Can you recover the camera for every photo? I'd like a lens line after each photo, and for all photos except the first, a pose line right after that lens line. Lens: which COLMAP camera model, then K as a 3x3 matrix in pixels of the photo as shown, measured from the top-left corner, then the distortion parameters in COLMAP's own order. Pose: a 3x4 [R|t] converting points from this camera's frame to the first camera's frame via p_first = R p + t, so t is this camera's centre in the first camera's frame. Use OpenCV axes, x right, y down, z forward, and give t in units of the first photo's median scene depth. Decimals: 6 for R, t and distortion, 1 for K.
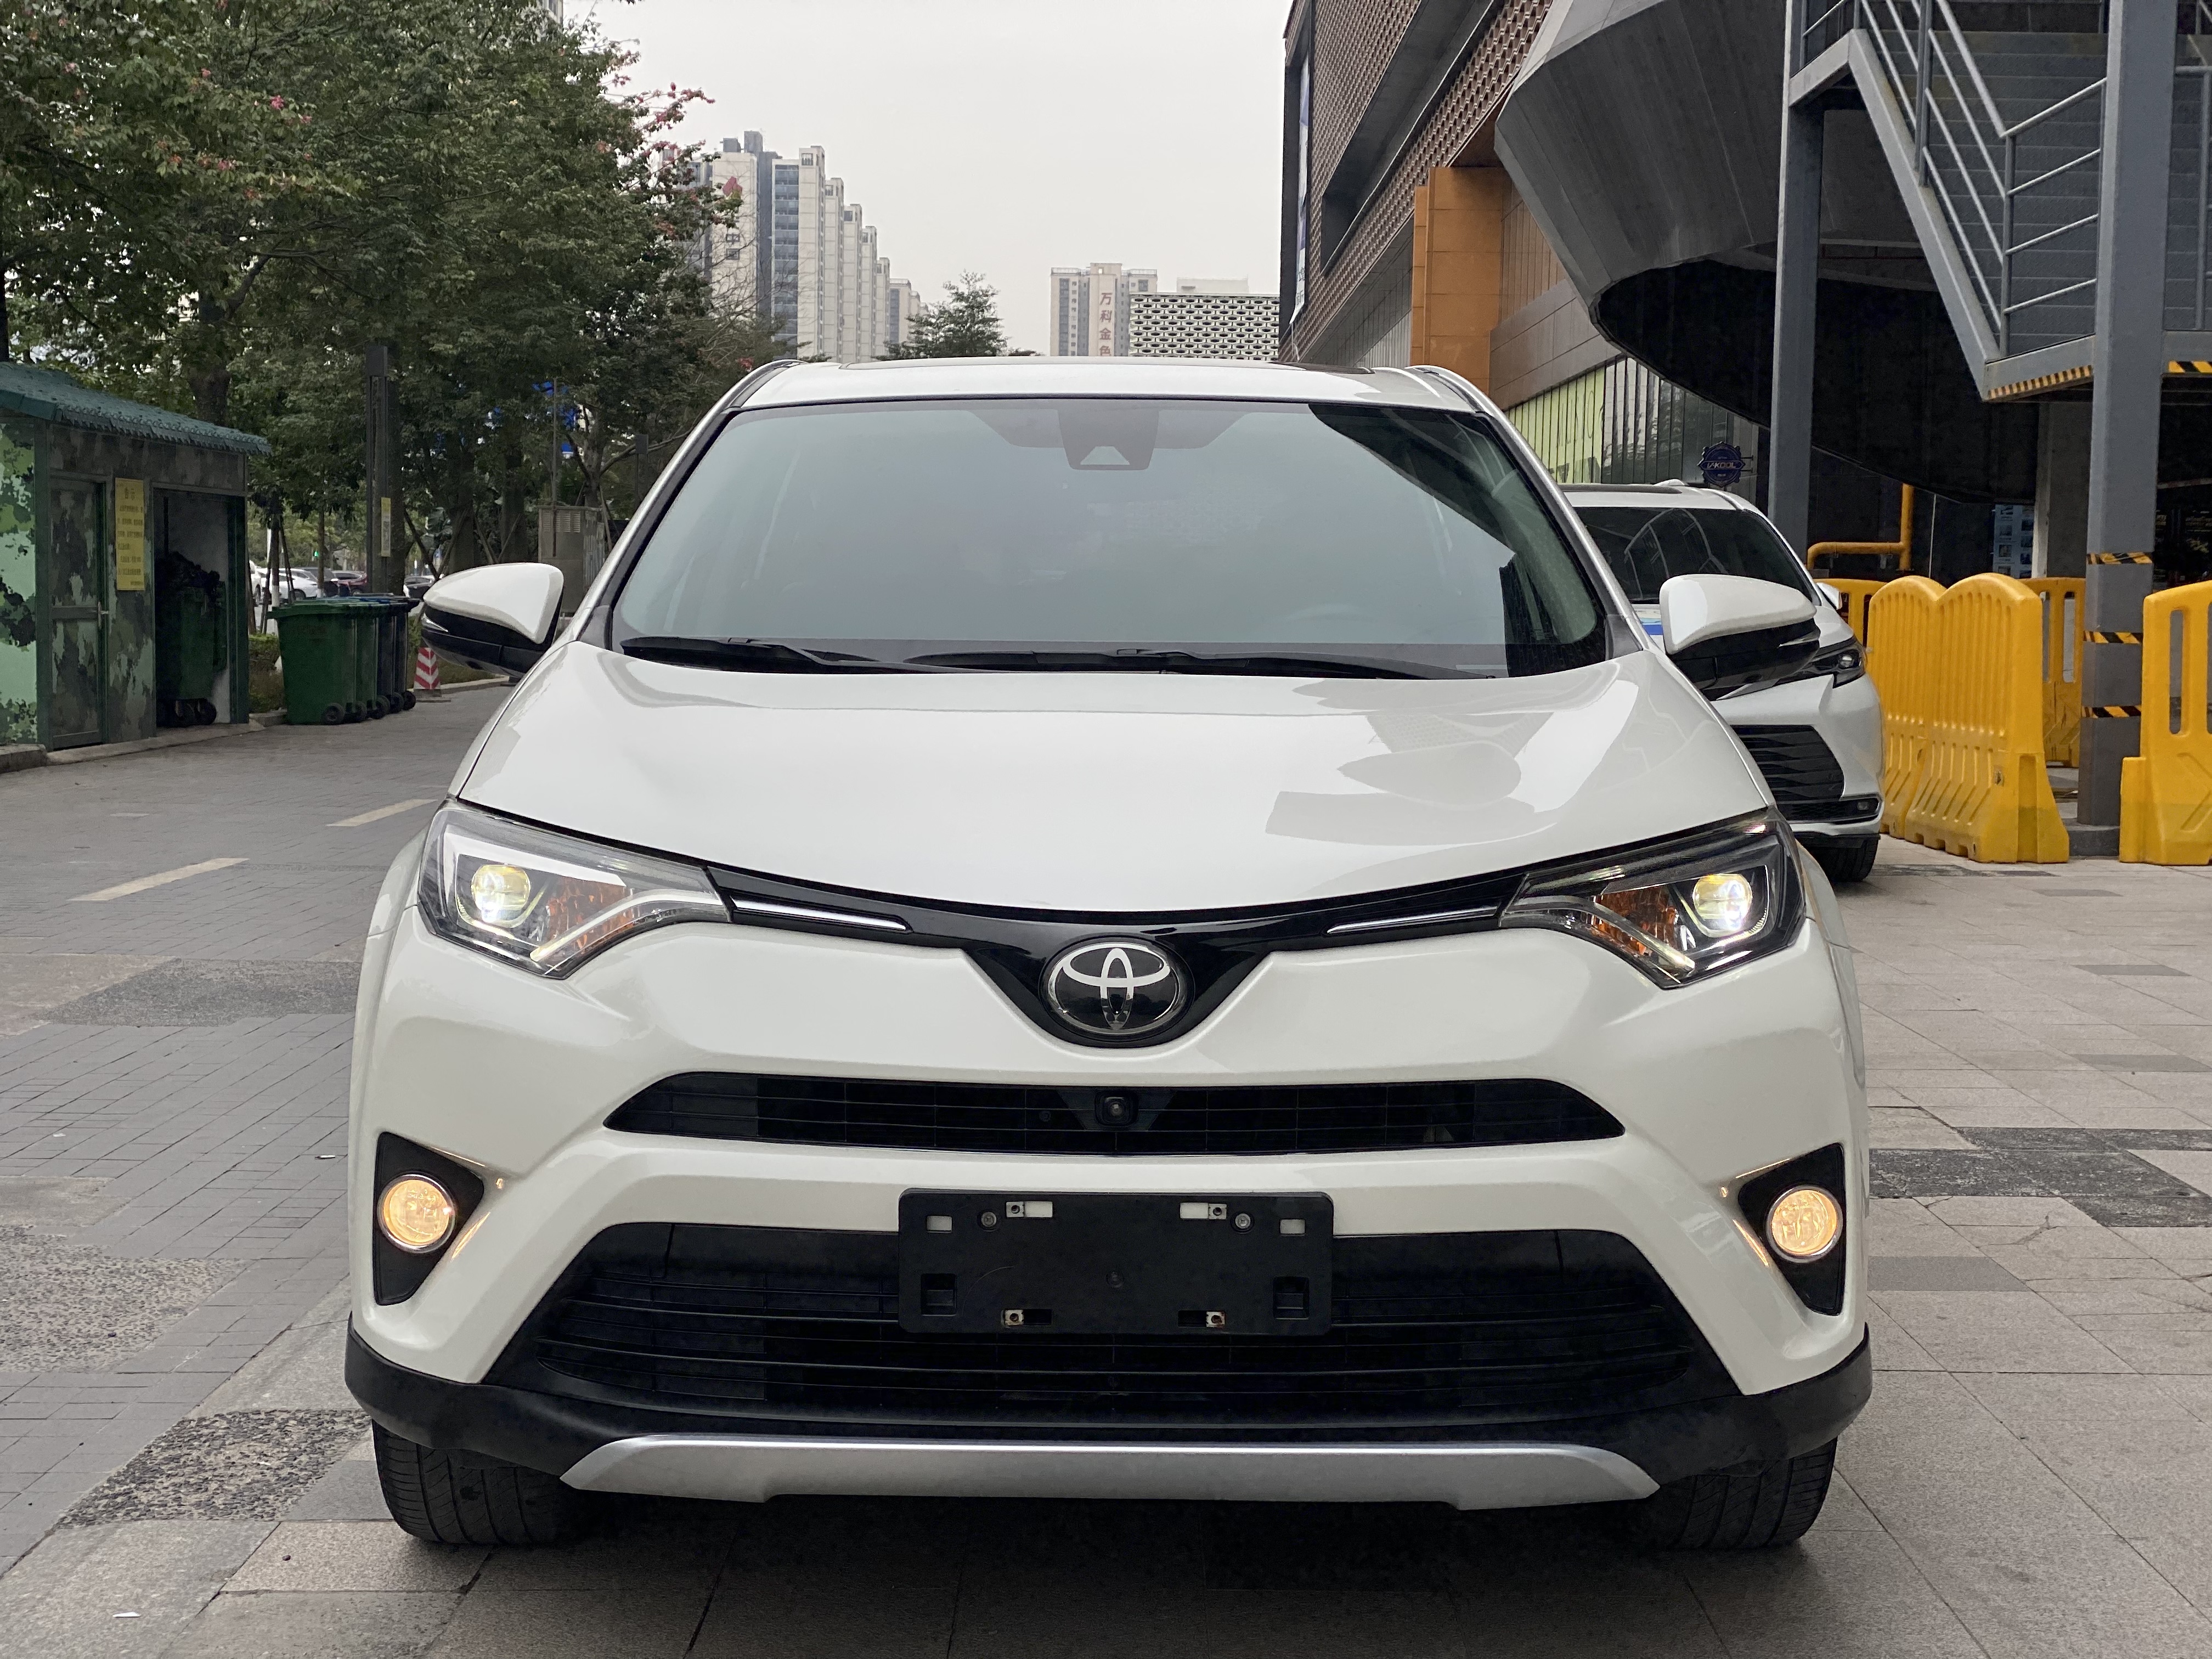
lens RADIAL K [[3284.7, 0, 1113.2], [0, 3284.7, 829.0], [0, 0, 1]] dist [0.146133, -0.242457]
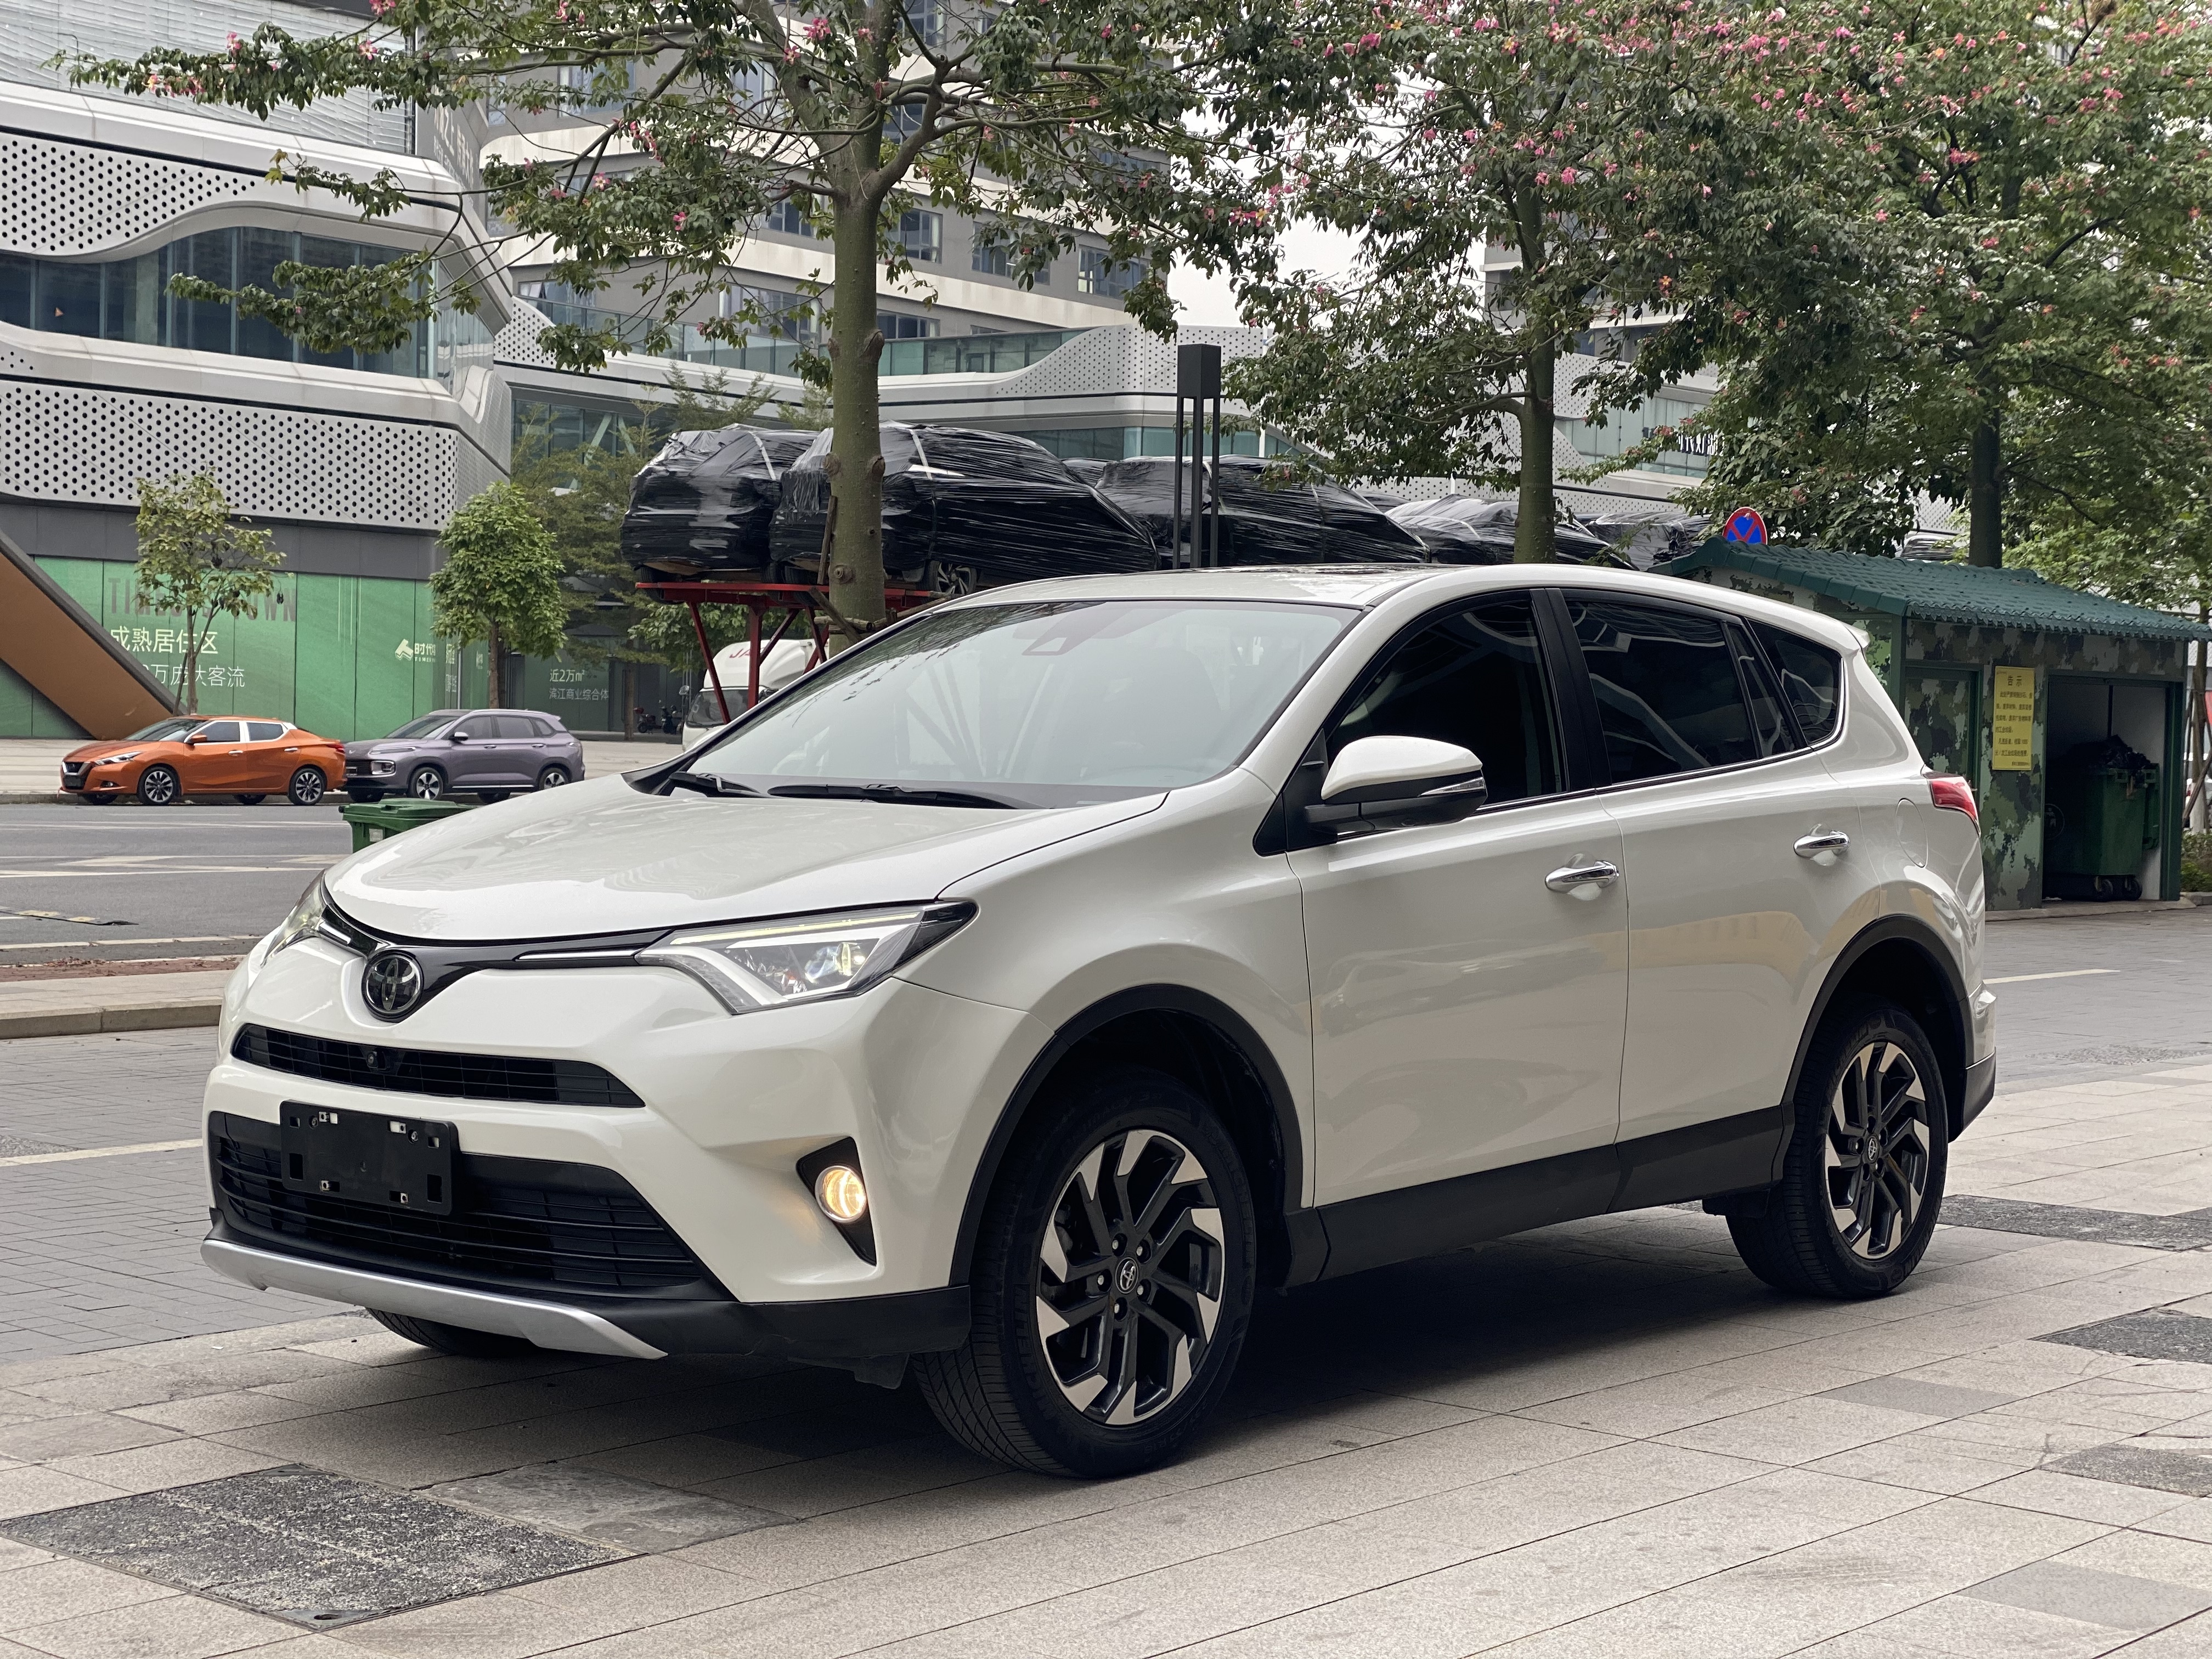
lens RADIAL K [[3284.7, 0, 1113.2], [0, 3284.7, 829.0], [0, 0, 1]] dist [0.146133, -0.242457]
pose [[0.756467, 0.022300, -0.653652, 0.345913], [-0.059196, 0.997651, -0.034472, 0.002161], [0.651347, 0.064771, 0.756010, 0.005510]]
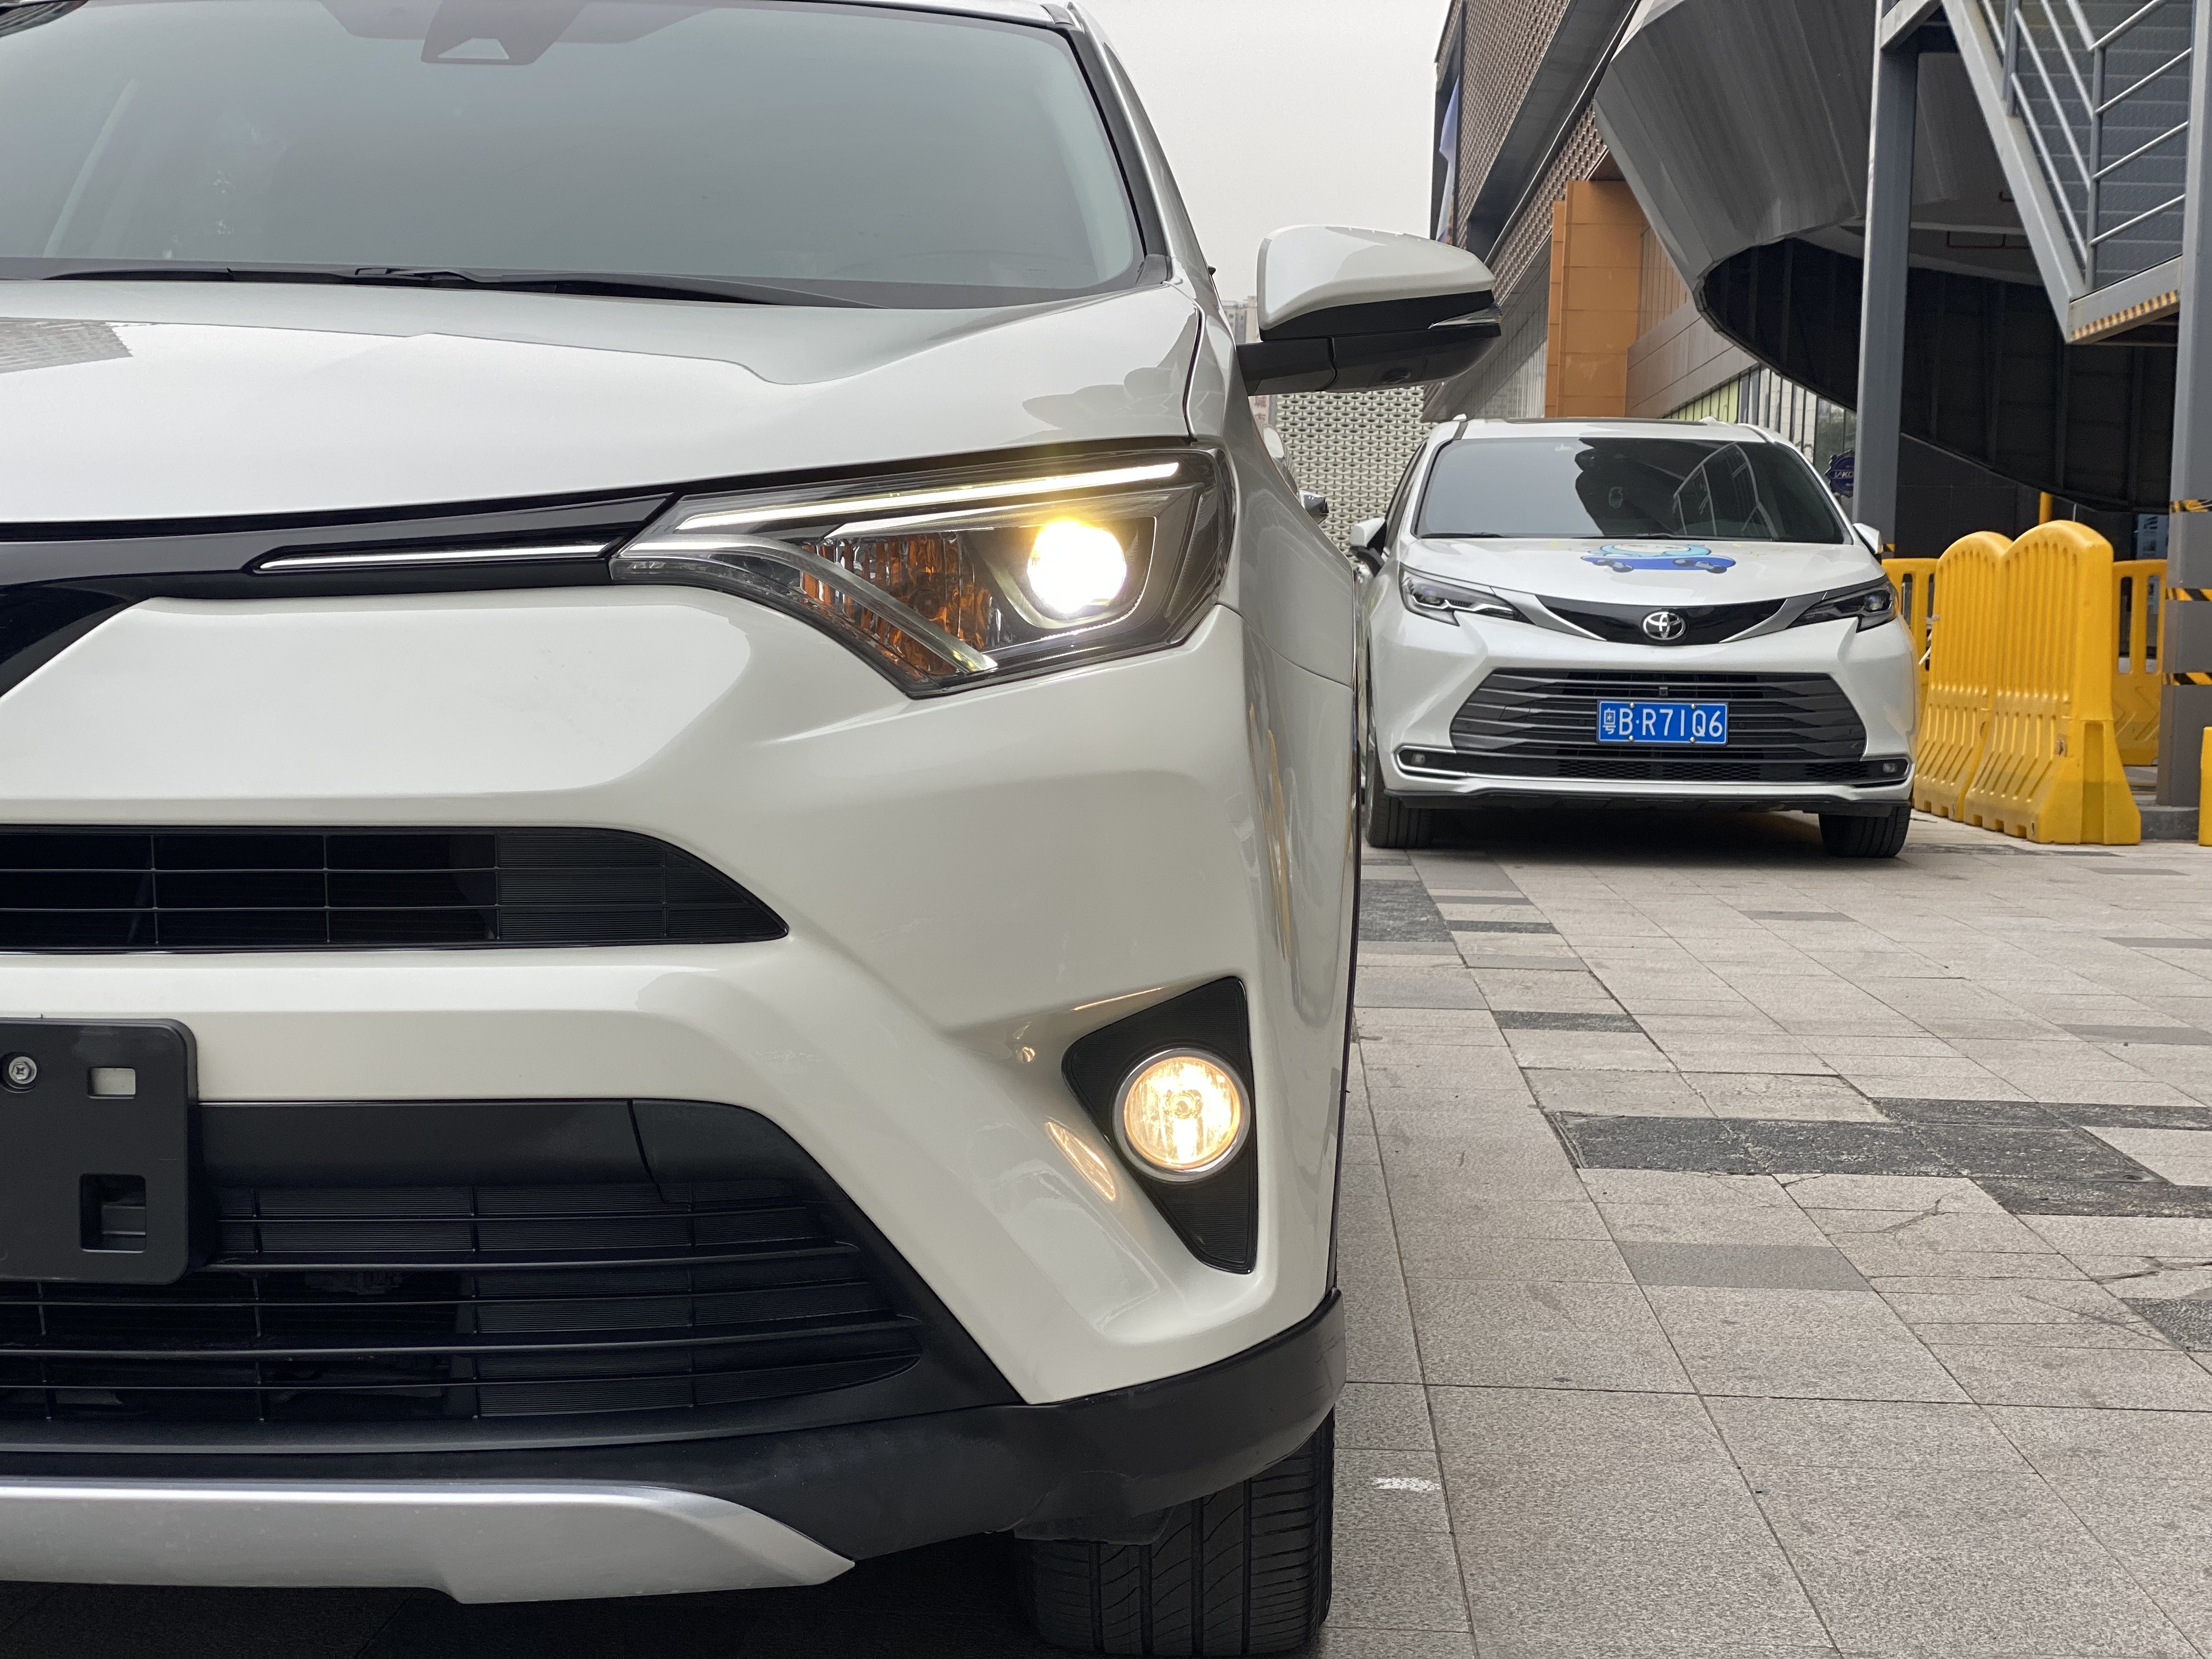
lens RADIAL K [[3260.5, 0, 1115.1], [0, 3260.5, 832.2], [0, 0, 1]] dist [0.148022, -0.344045]
pose [[0.998667, 0.015241, -0.049318, 0.064978], [-0.015741, 0.999828, -0.009761, 0.021681], [0.049161, 0.010525, 0.998735, 0.122023]]
